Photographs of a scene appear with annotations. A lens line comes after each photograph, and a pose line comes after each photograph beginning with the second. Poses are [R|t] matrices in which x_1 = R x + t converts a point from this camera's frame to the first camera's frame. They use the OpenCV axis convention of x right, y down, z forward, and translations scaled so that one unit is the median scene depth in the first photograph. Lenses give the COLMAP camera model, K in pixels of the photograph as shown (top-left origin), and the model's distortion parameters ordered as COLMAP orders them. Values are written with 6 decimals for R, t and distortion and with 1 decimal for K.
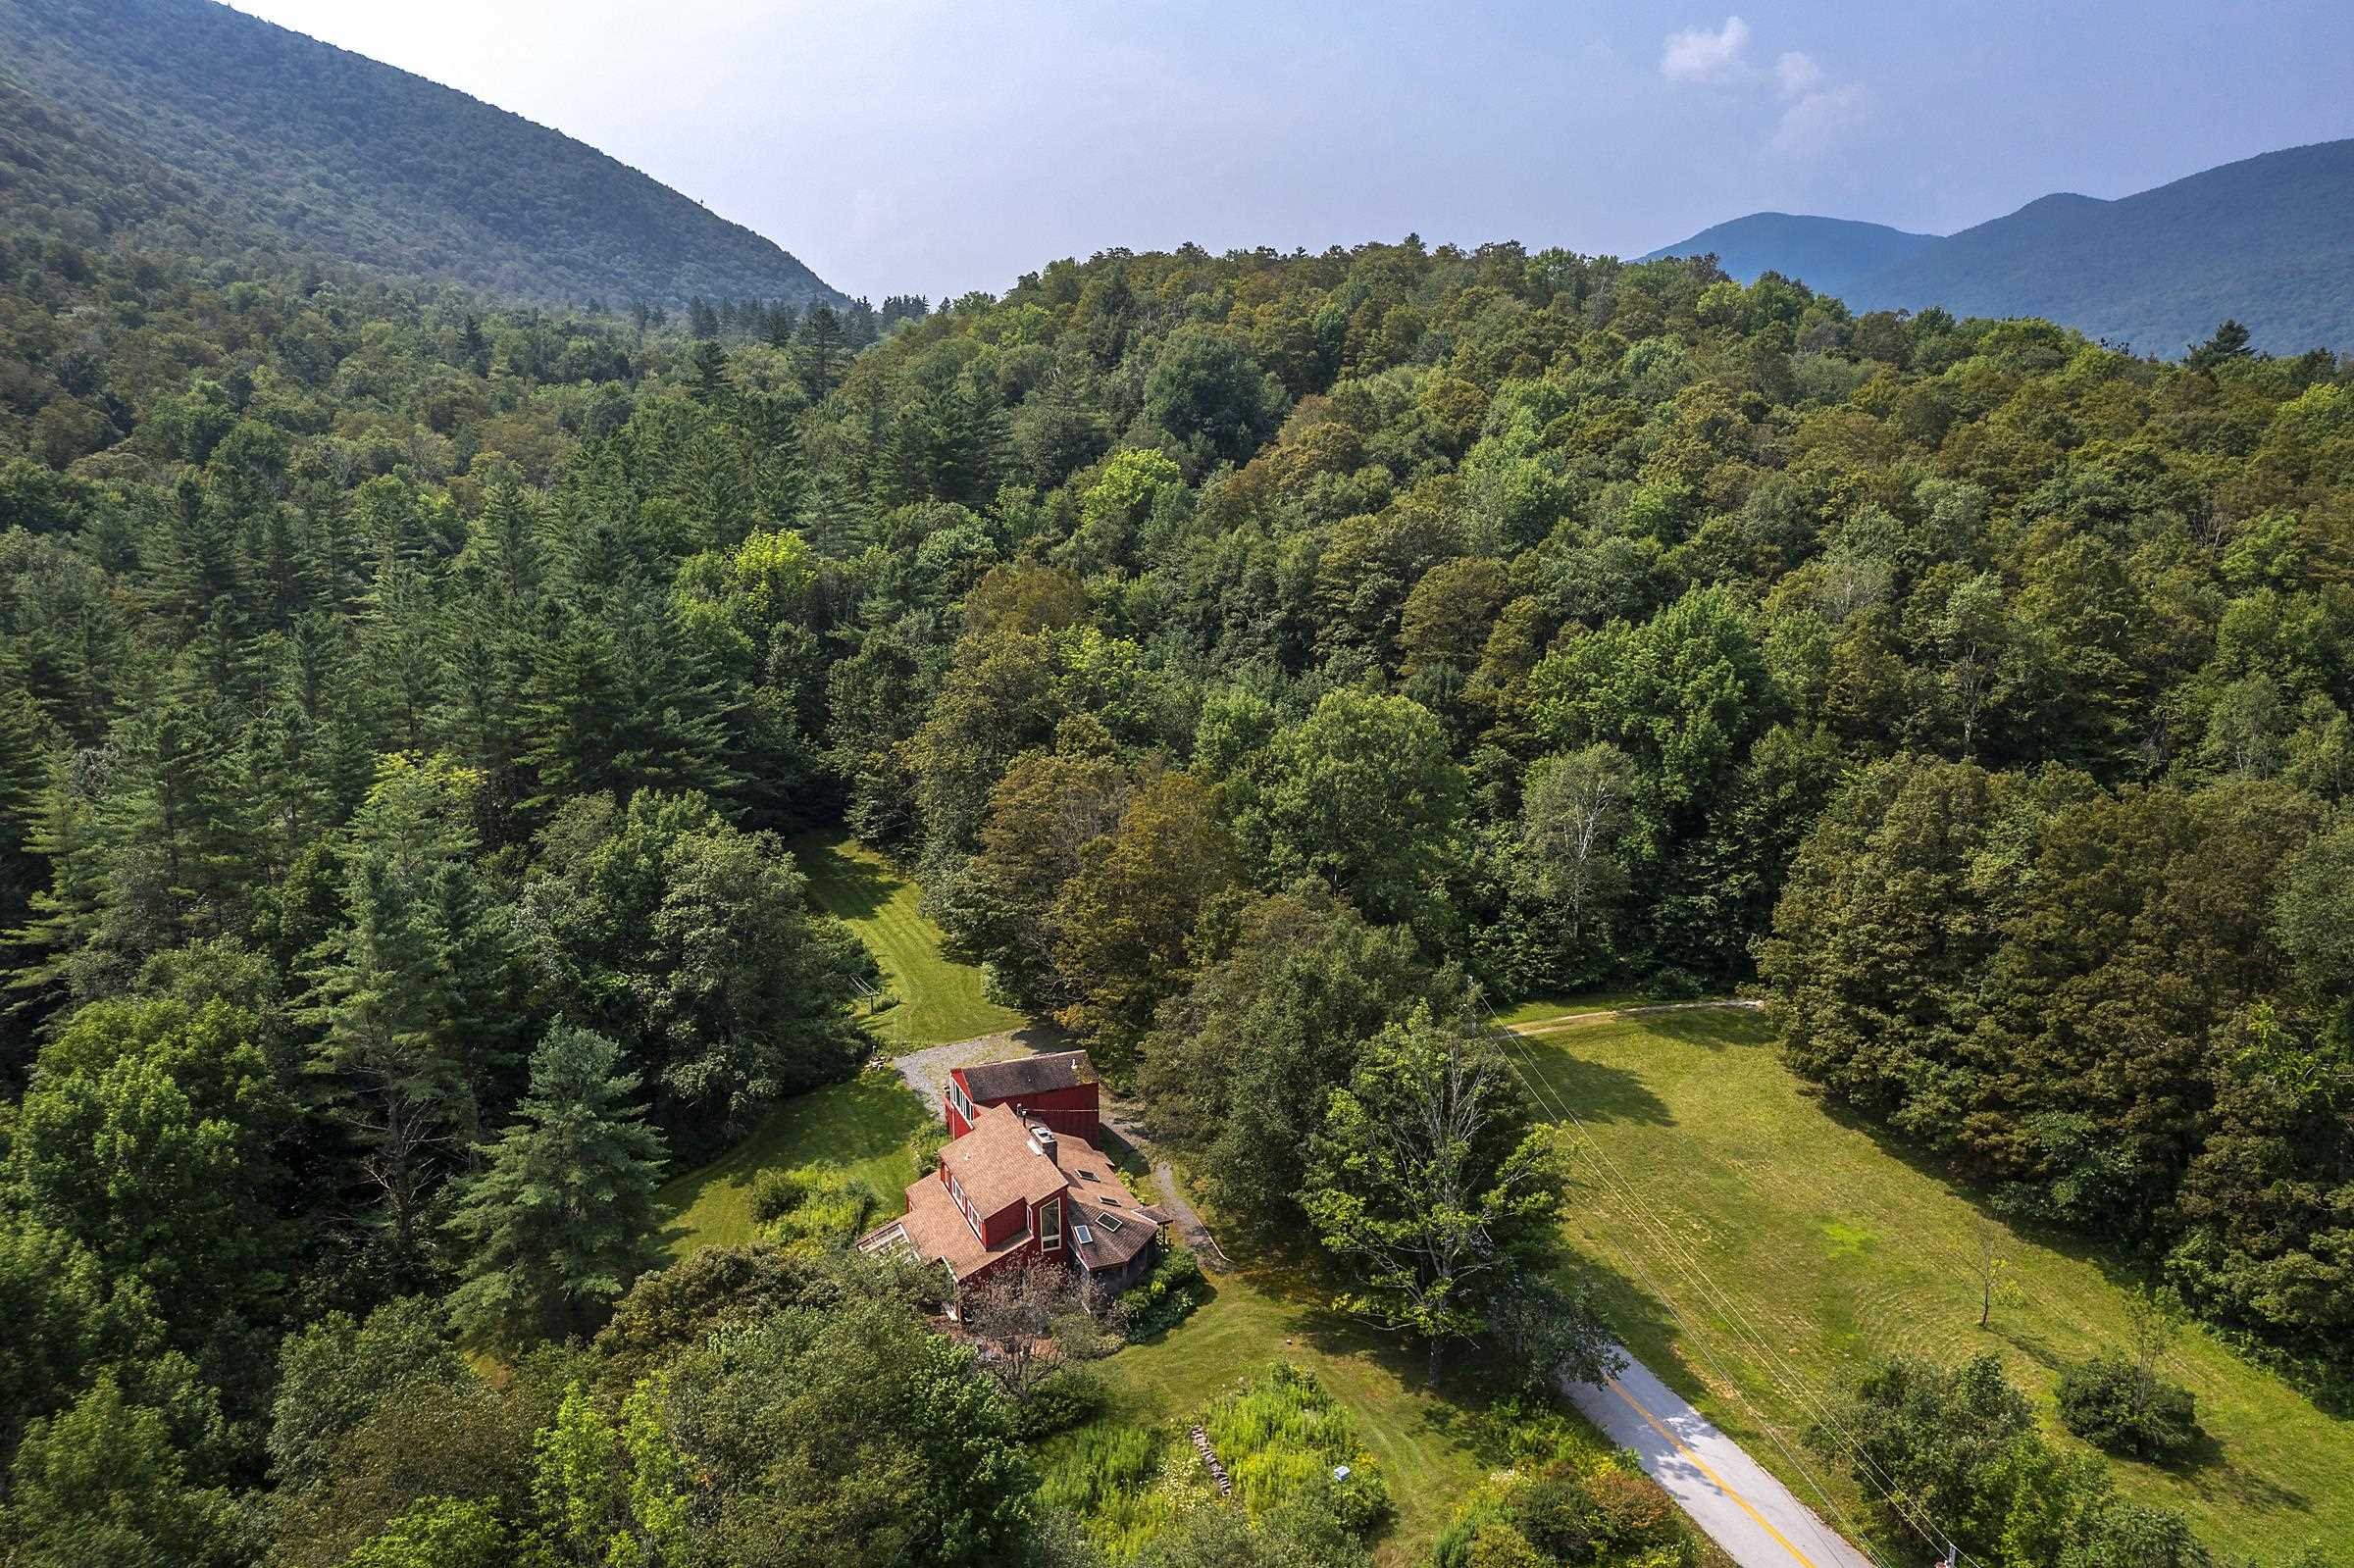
lens RADIAL K [[1902.8, 0, 1175.7], [0, 1902.8, 788.8], [0, 0, 1]] dist [-0.003679, 0.011536]
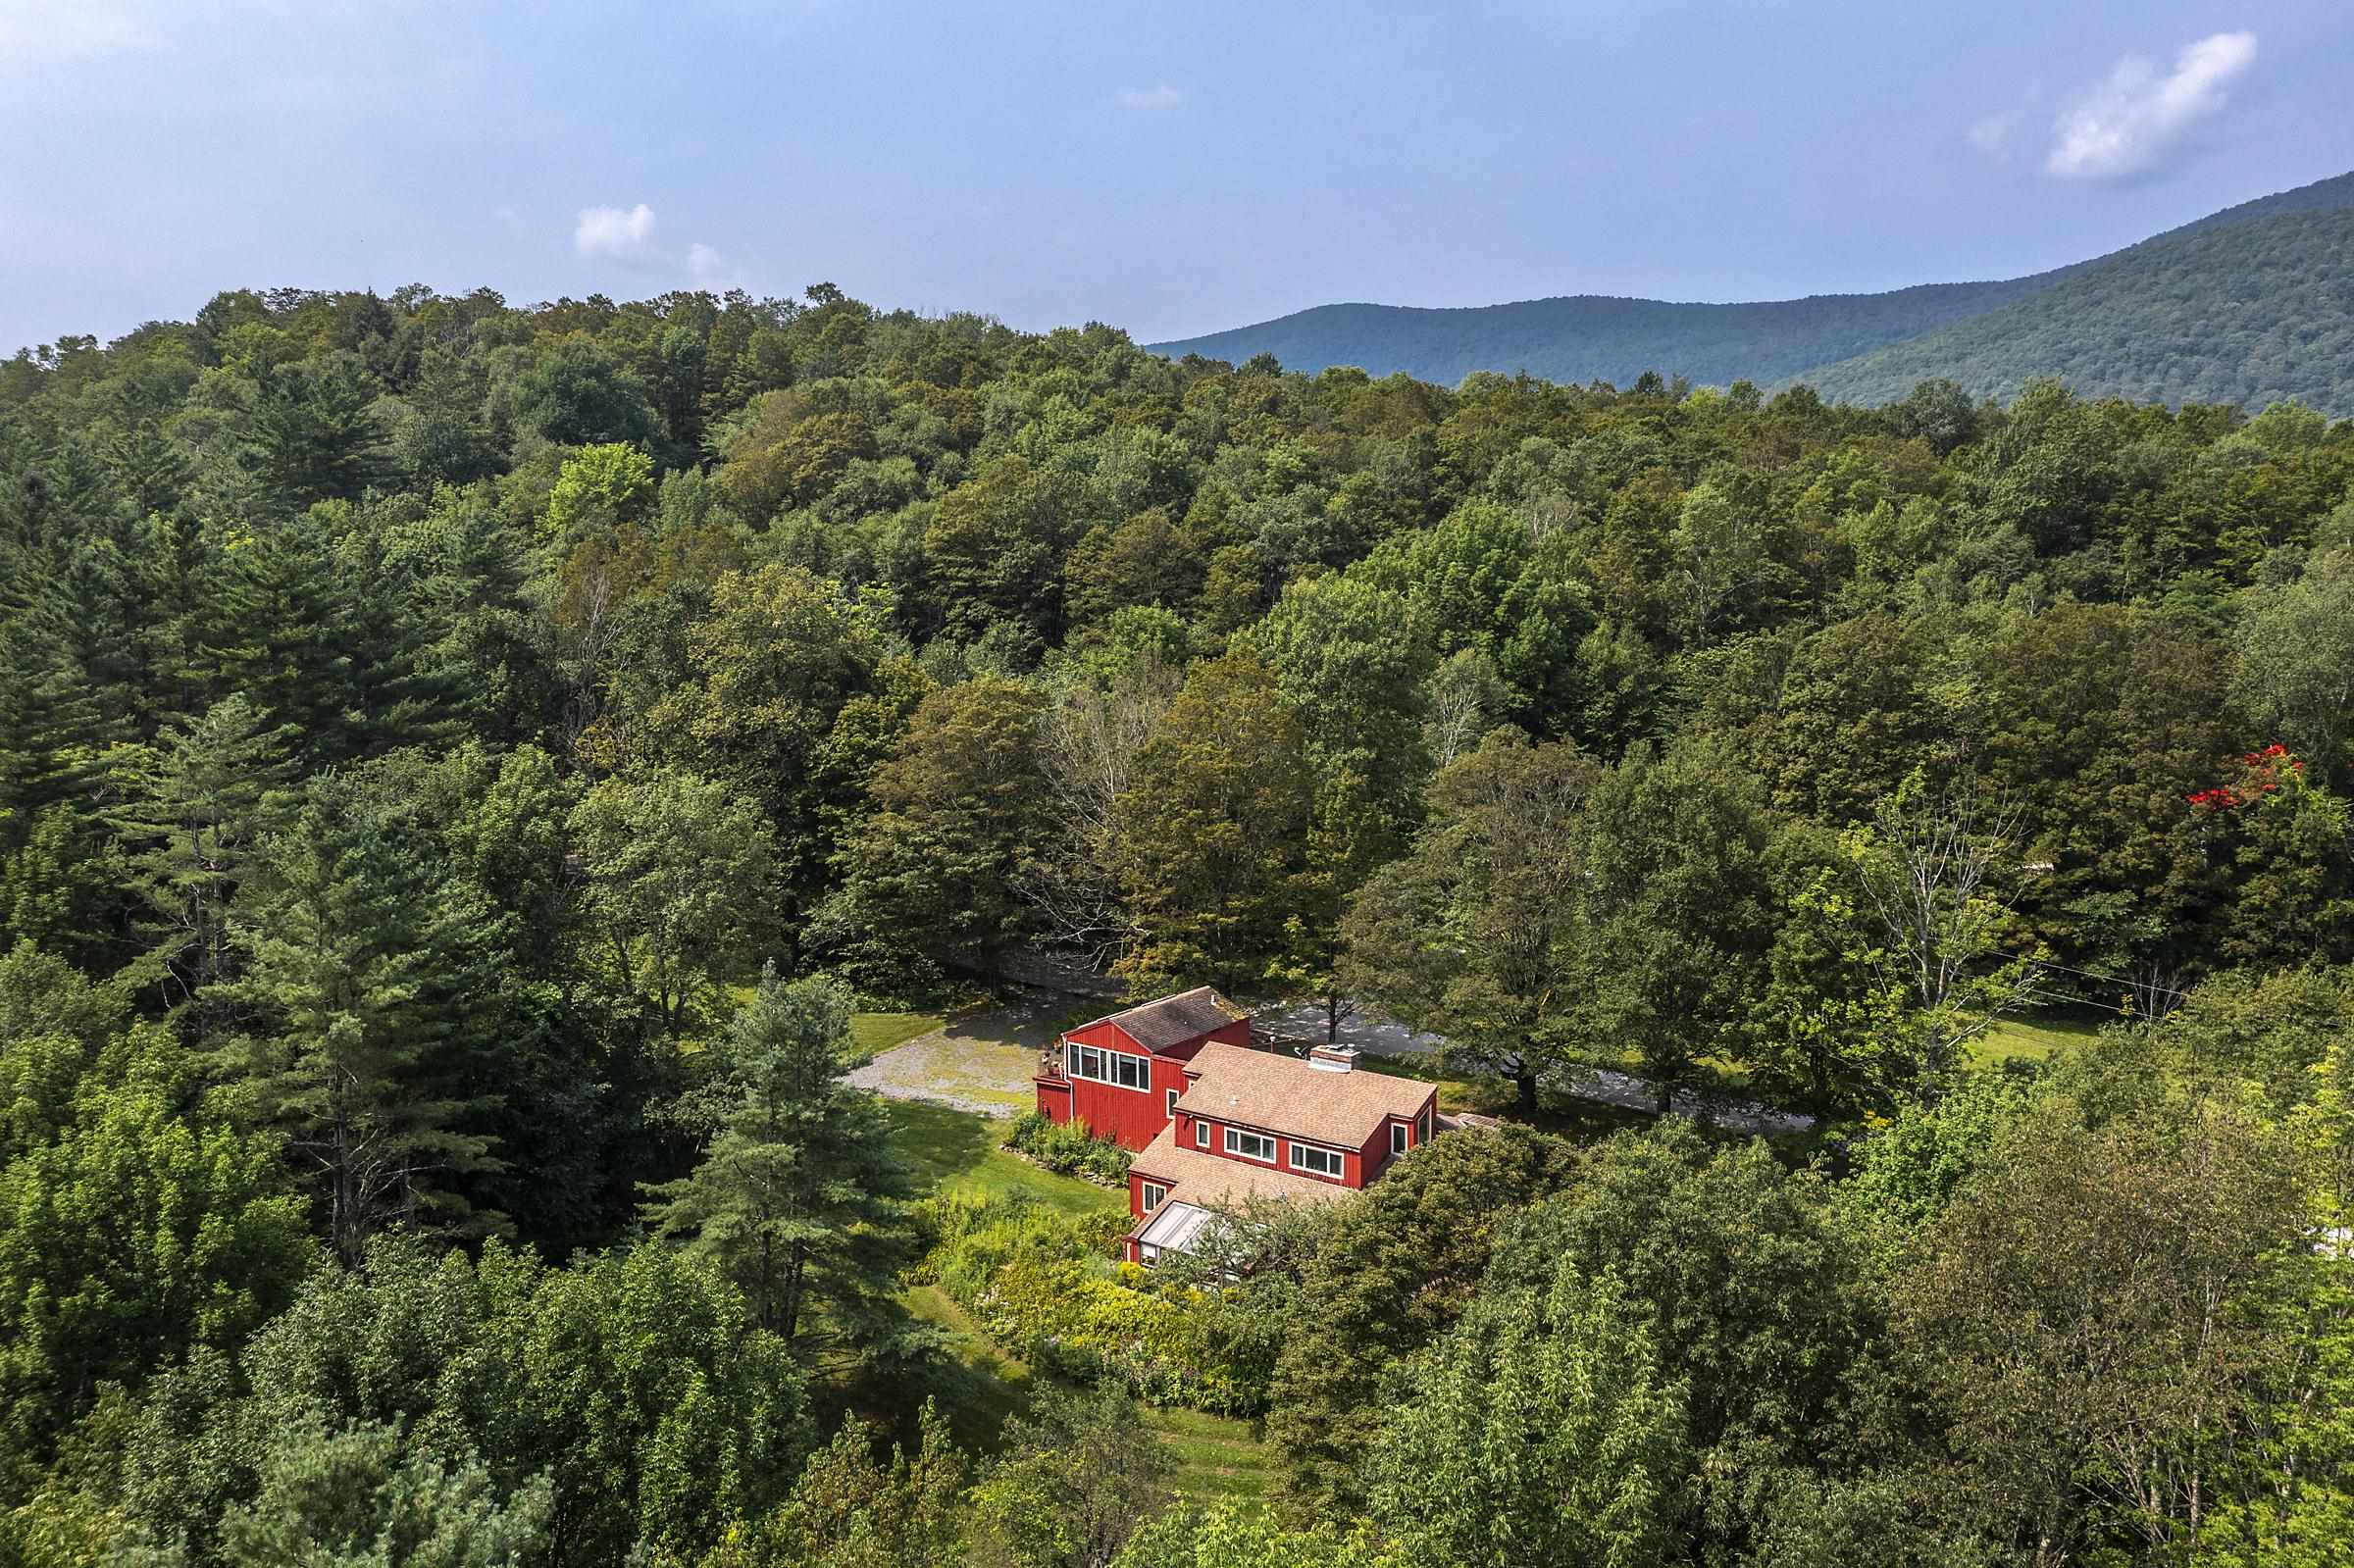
lens RADIAL K [[1902.8, 0, 1170.5], [0, 1902.8, 789.3], [0, 0, 1]] dist [-0.003679, 0.011536]
pose [[0.846579, -0.067392, 0.527980, -0.301870], [0.117392, 0.991166, -0.061716, 0.064374], [-0.519156, 0.114228, 0.847012, 0.196003]]
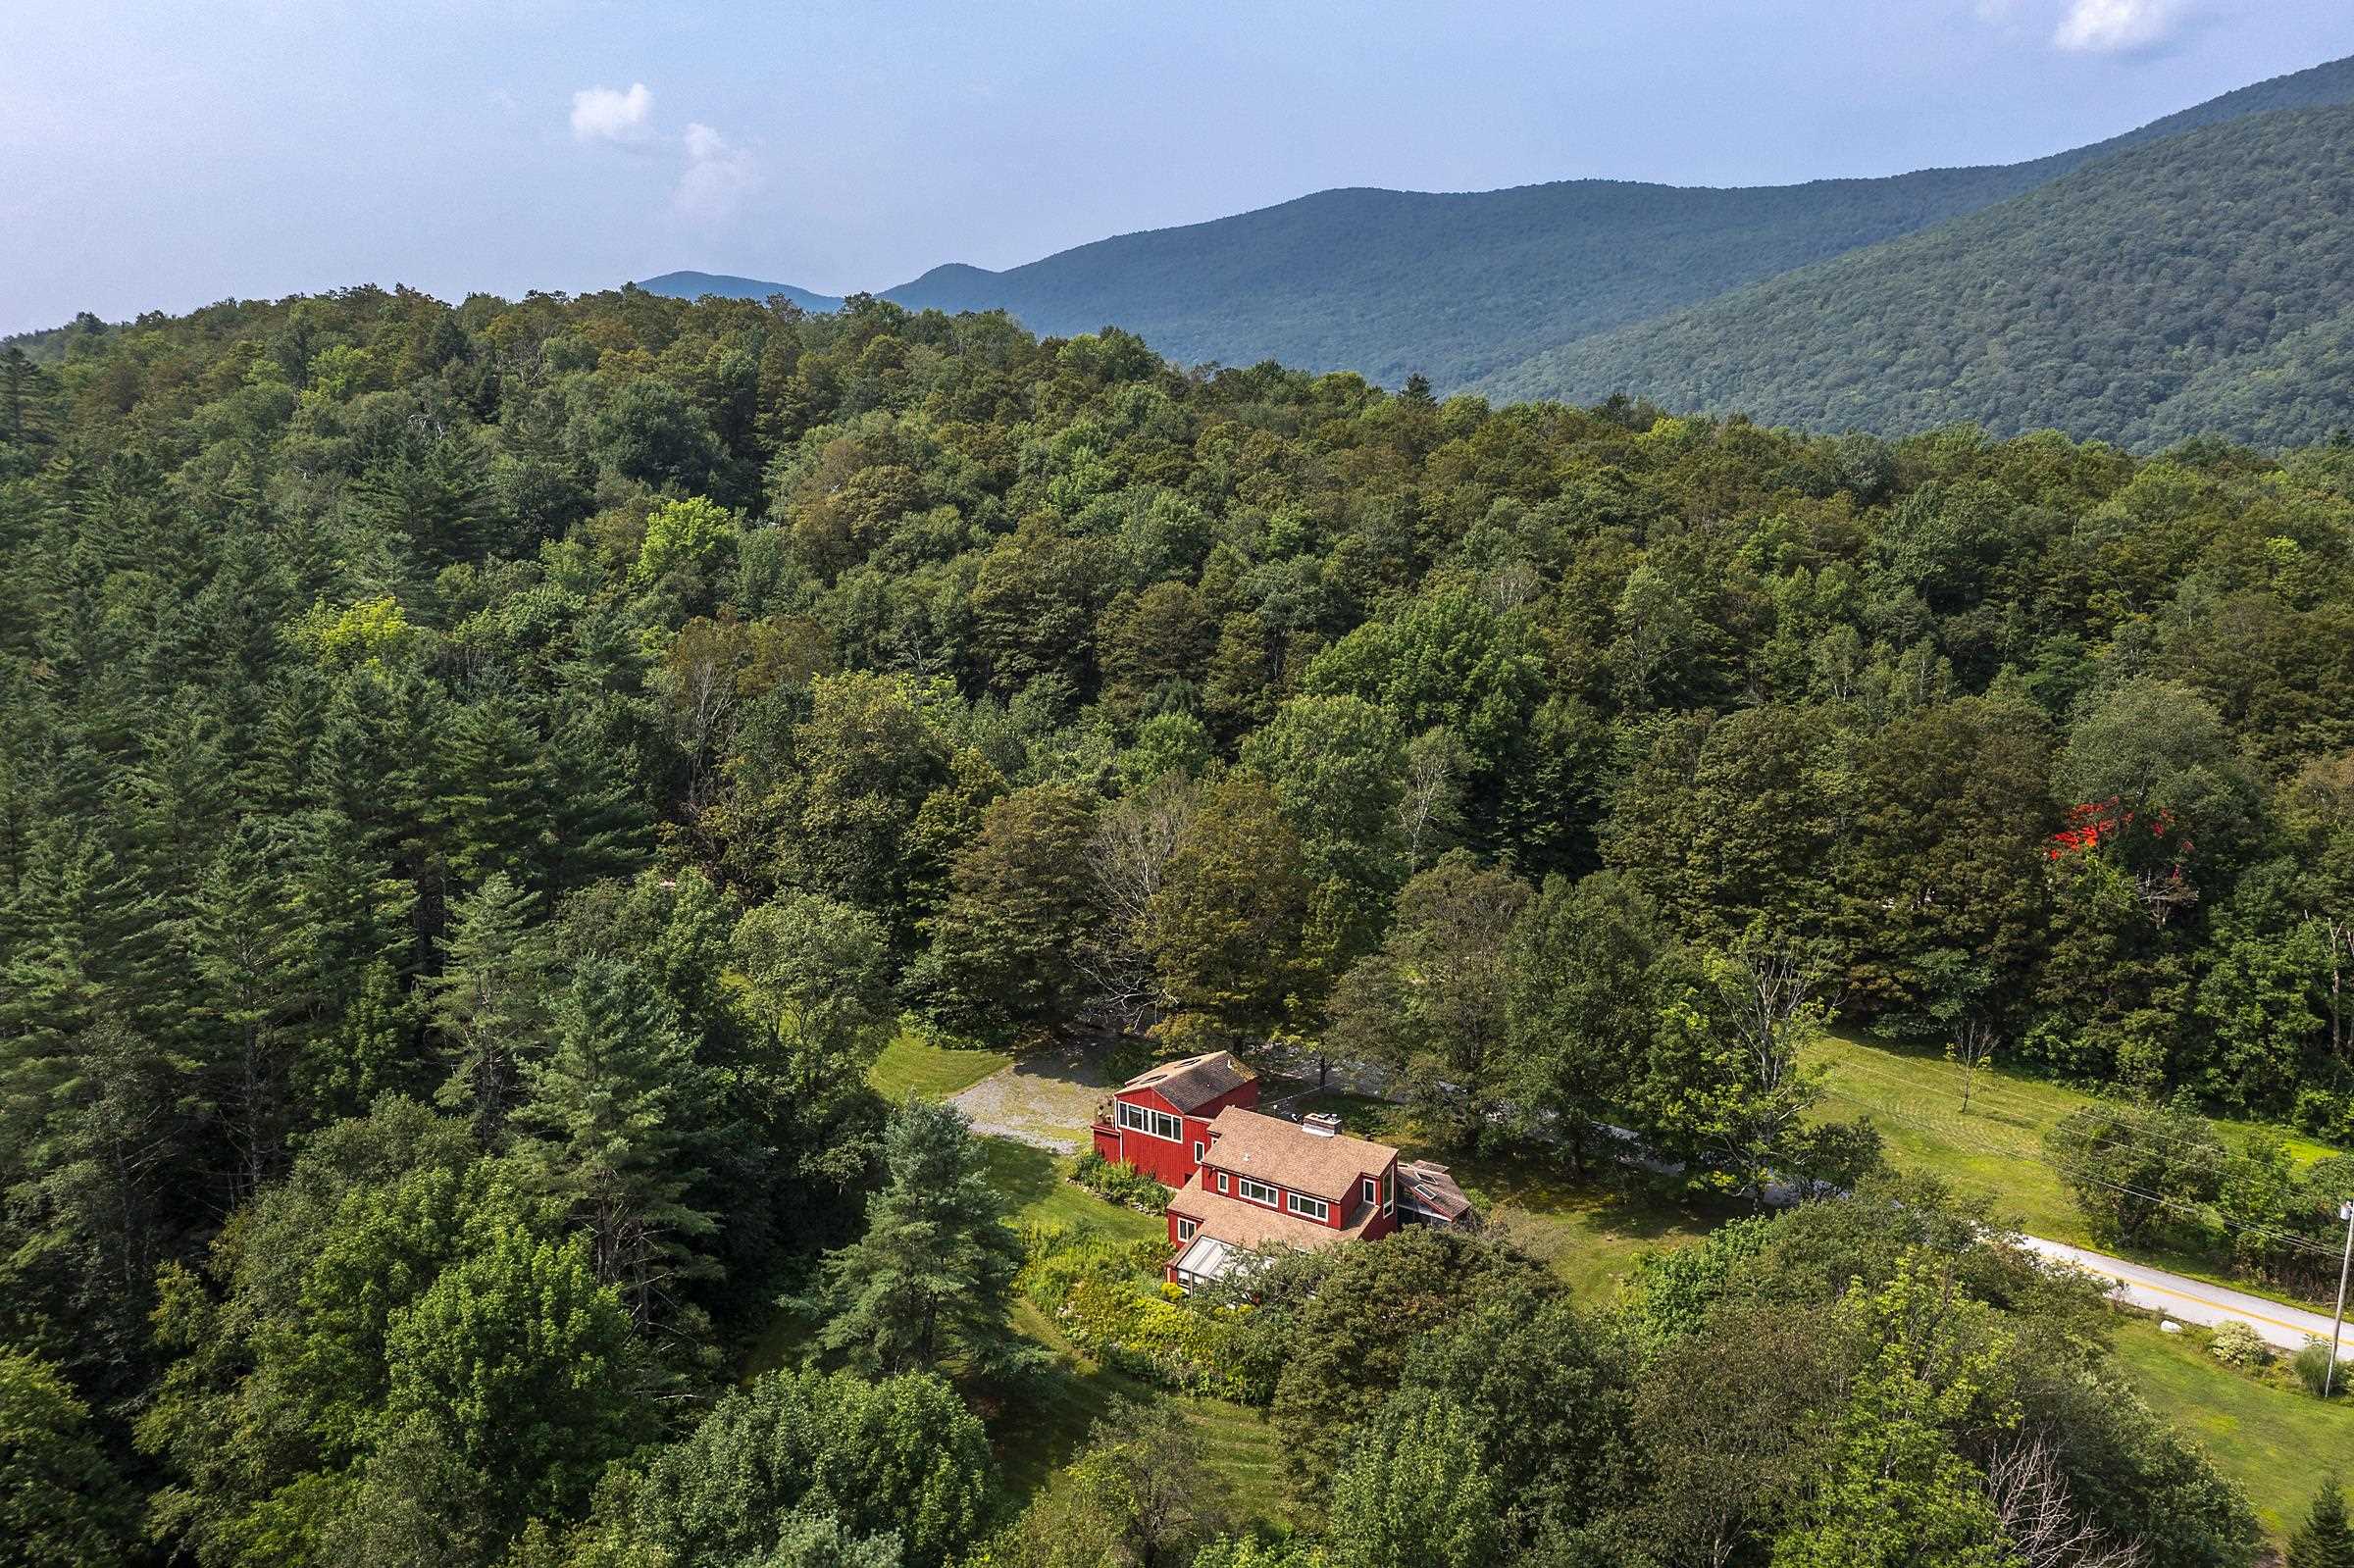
lens RADIAL K [[1902.8, 0, 1175.5], [0, 1902.8, 778.8], [0, 0, 1]] dist [-0.003679, 0.011536]
pose [[0.846188, -0.105508, 0.522334, -0.374909], [0.123129, 0.992390, 0.000985, -0.009736], [-0.518464, 0.063481, 0.852740, 0.072269]]
